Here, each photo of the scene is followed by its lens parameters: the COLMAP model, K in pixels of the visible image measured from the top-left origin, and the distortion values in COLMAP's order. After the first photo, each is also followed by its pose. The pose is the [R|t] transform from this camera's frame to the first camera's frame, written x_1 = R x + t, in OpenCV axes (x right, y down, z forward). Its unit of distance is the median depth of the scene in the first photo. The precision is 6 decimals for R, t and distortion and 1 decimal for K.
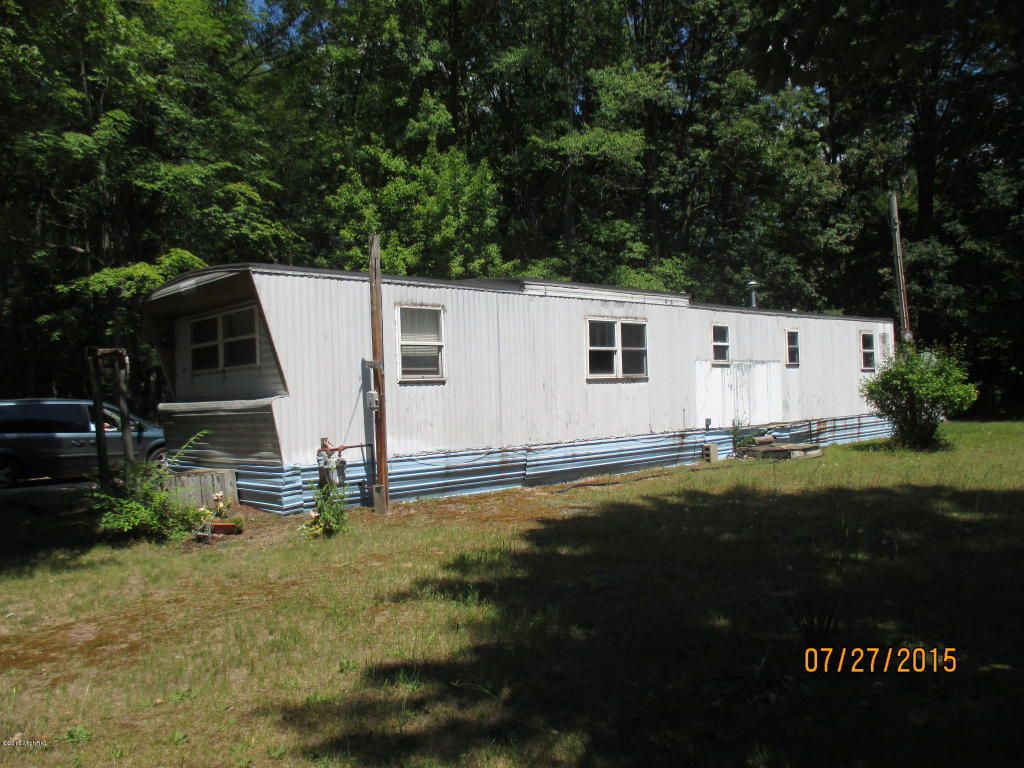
lens RADIAL K [[845.3, 0, 511.4], [0, 845.3, 389.0], [0, 0, 1]] dist [-0.039537, 0.010305]
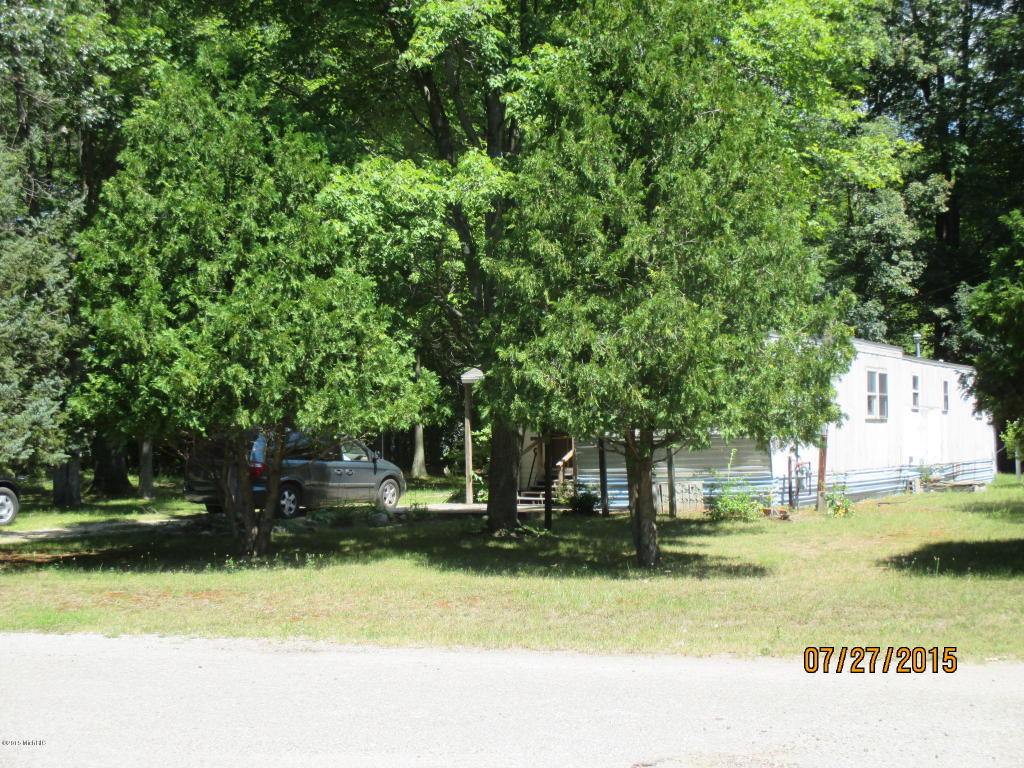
lens RADIAL K [[1497.7, 0, 509.9], [0, 1497.7, 383.6], [0, 0, 1]] dist [-0.100101, 0.000000]
pose [[0.954472, 0.026174, 0.297149, -0.880709], [-0.012610, 0.998793, -0.047473, 0.039220], [-0.298033, 0.041564, 0.953650, -0.753116]]
